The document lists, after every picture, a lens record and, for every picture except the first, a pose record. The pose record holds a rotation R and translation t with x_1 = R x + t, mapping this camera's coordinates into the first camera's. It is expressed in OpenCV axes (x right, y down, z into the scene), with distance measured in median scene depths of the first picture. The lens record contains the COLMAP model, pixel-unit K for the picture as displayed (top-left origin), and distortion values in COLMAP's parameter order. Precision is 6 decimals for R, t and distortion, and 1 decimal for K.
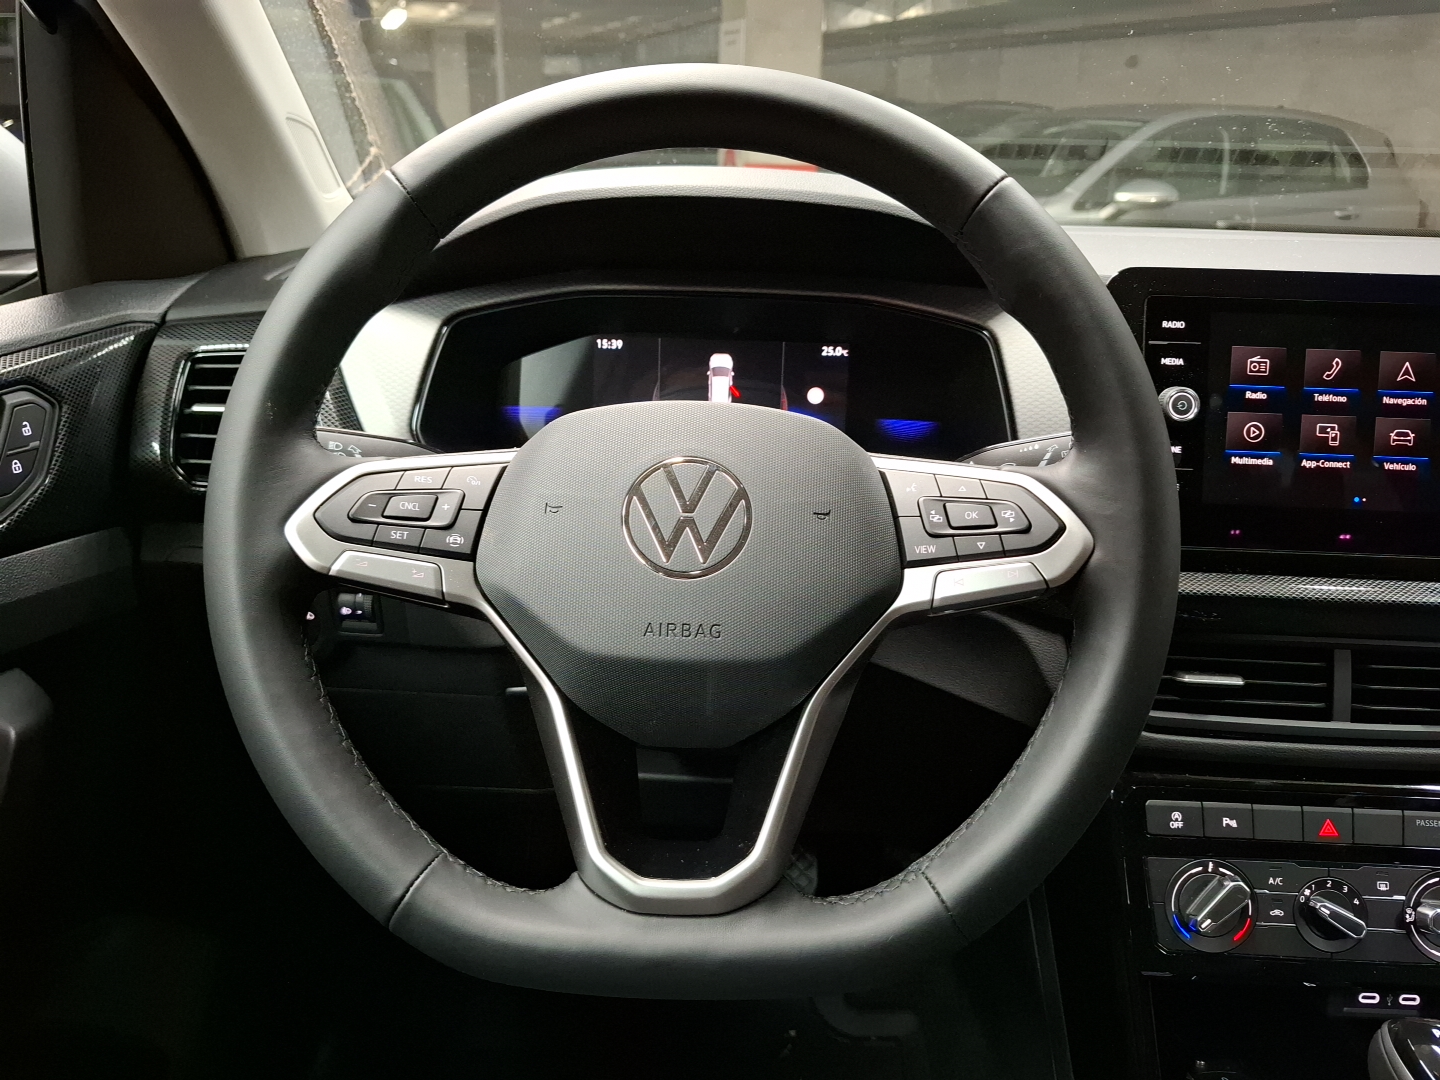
lens RADIAL K [[1009.8, 0, 741.0], [0, 1009.8, 539.6], [0, 0, 1]] dist [0.005176, -0.003027]
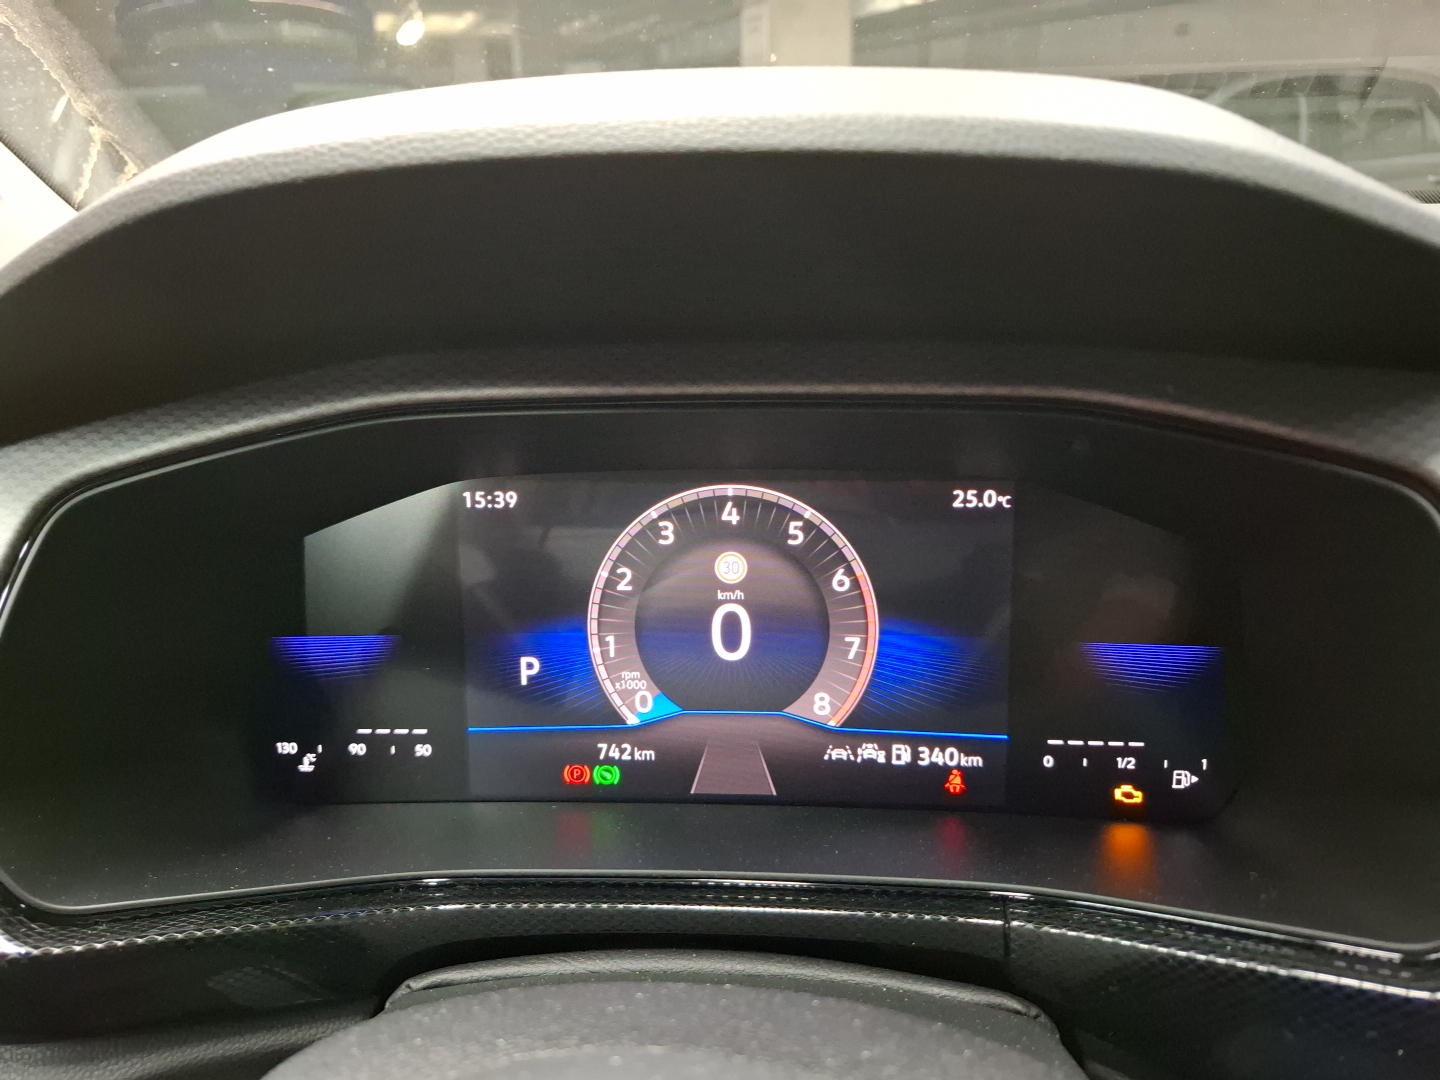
lens RADIAL K [[1019.2, 0, 720.0], [0, 1019.2, 540.0], [0, 0, 1]] dist [0.033974, -0.050000]
pose [[0.997778, -0.031041, -0.058953, 0.003201], [0.030836, 0.999515, -0.004383, -0.206333], [0.059061, 0.002555, 0.998251, 0.652963]]
